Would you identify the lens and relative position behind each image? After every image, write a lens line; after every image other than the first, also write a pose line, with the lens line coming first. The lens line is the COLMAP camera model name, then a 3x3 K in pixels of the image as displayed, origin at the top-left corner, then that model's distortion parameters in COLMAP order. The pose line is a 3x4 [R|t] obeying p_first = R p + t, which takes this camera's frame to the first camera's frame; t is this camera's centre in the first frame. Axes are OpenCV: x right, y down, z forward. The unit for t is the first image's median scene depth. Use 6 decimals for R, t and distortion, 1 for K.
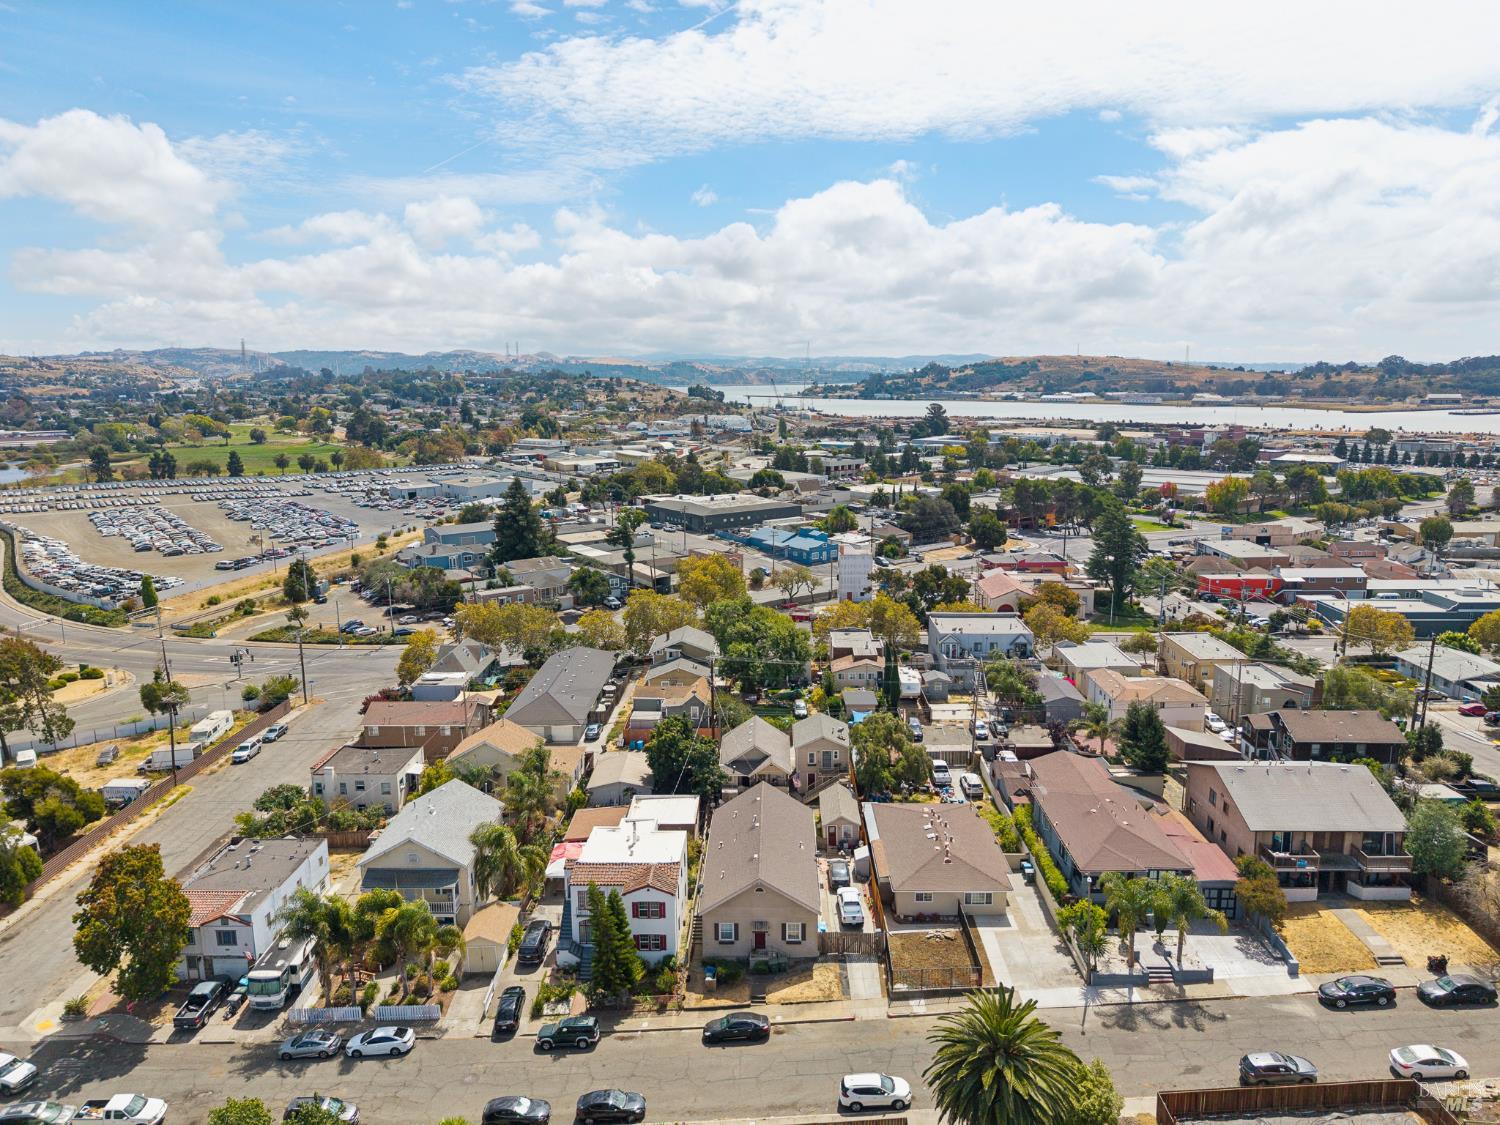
lens RADIAL K [[1011.9, 0, 750.0], [0, 1011.9, 562.5], [0, 0, 1]] dist [0.005122, -0.008122]
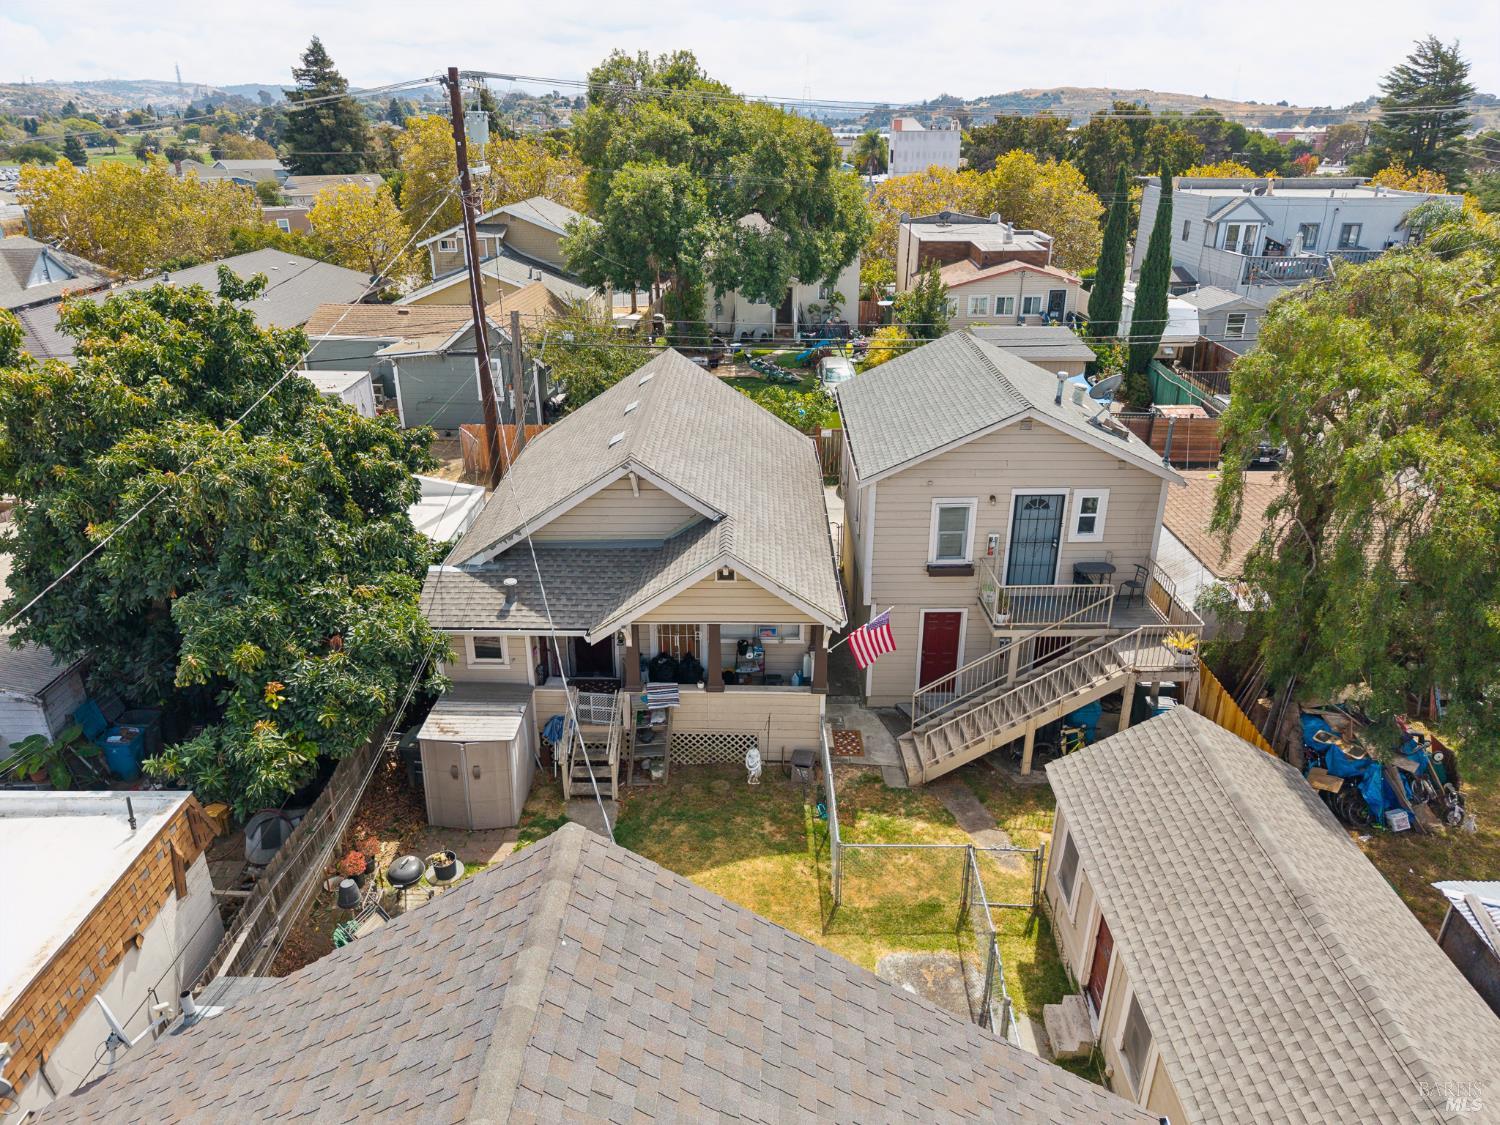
lens RADIAL K [[1011.9, 0, 750.0], [0, 1011.9, 562.5], [0, 0, 1]] dist [0.005122, -0.008122]
pose [[0.999952, 0.003640, 0.009115, 0.023218], [-0.005610, 0.974018, 0.226401, 0.160626], [-0.008054, -0.226441, 0.973992, 0.836734]]
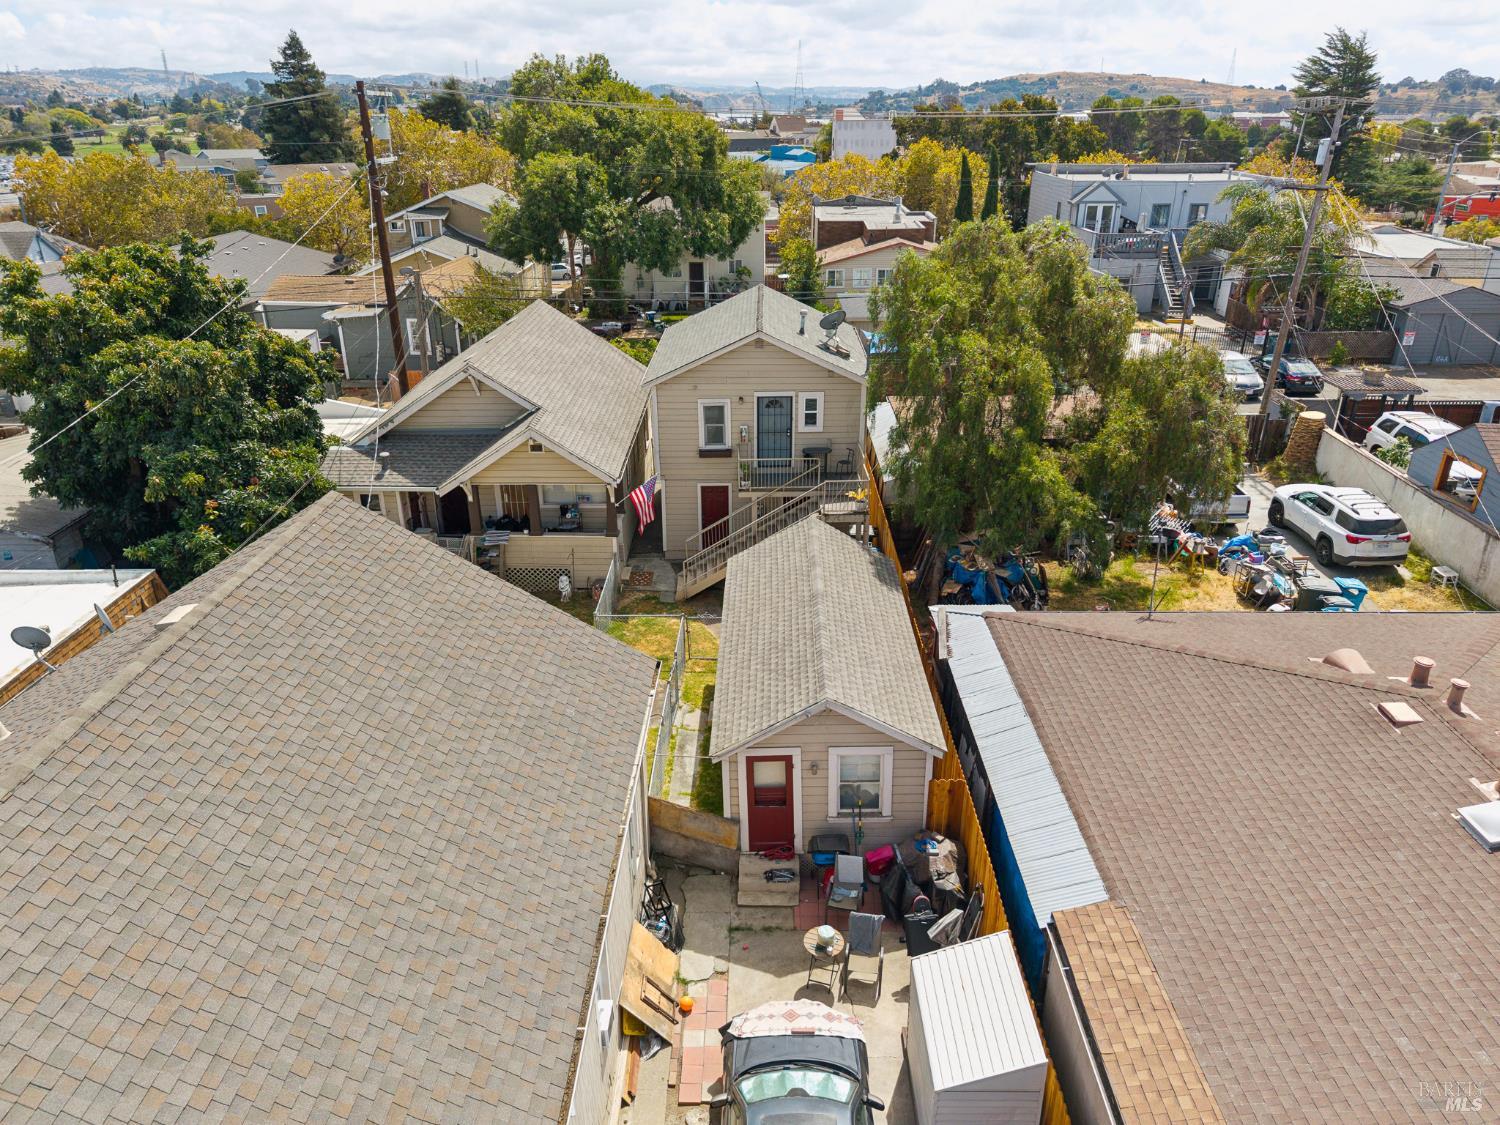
lens RADIAL K [[1022.3, 0, 750.0], [0, 1022.3, 562.5], [0, 0, 1]] dist [0.001174, -0.004689]
pose [[0.999930, -0.001174, 0.011751, 0.068338], [-0.001610, 0.972202, 0.234138, 0.170680], [-0.011699, -0.234141, 0.972132, 0.759149]]
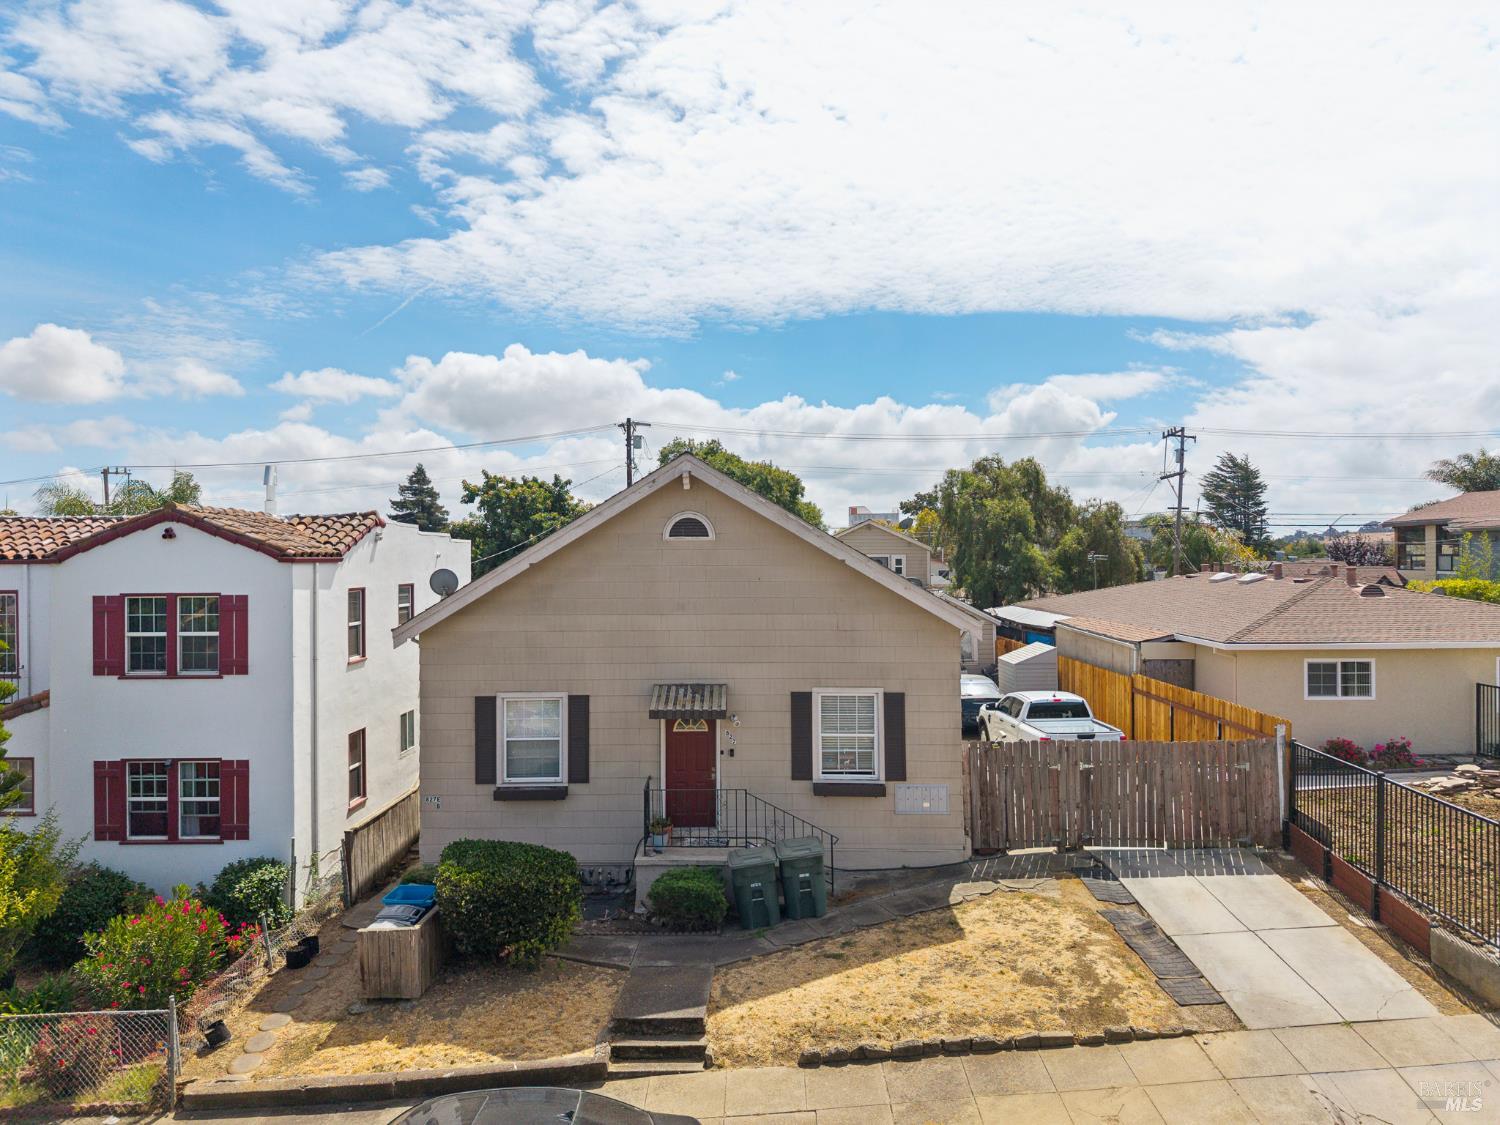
lens RADIAL K [[1011.9, 0, 750.0], [0, 1011.9, 562.5], [0, 0, 1]] dist [0.005122, -0.008122]
pose [[0.999899, 0.003221, 0.013812, 0.014428], [-0.000747, 0.984474, -0.175526, 0.269736], [-0.014163, 0.175498, 0.984378, 0.579263]]
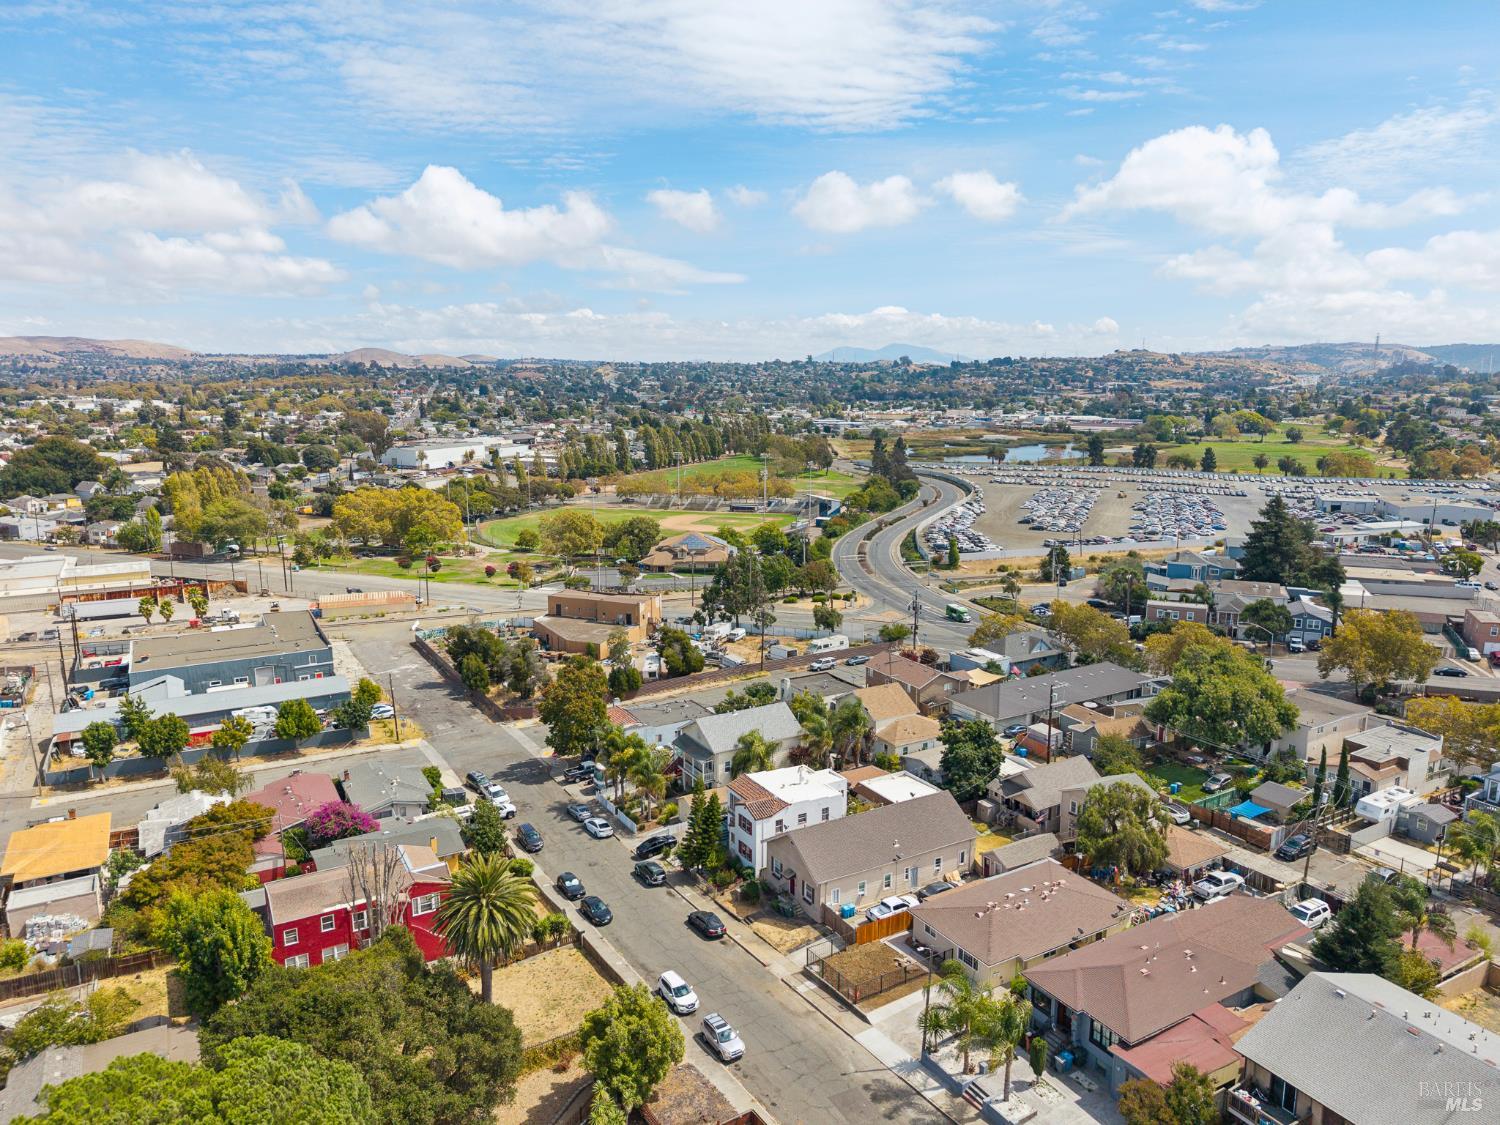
lens RADIAL K [[1011.9, 0, 750.0], [0, 1011.9, 562.5], [0, 0, 1]] dist [0.005122, -0.008122]
pose [[0.528830, 0.166932, -0.832150, 0.661406], [-0.162983, 0.982193, 0.093455, -0.071115], [0.832932, 0.086205, 0.546620, 0.213969]]
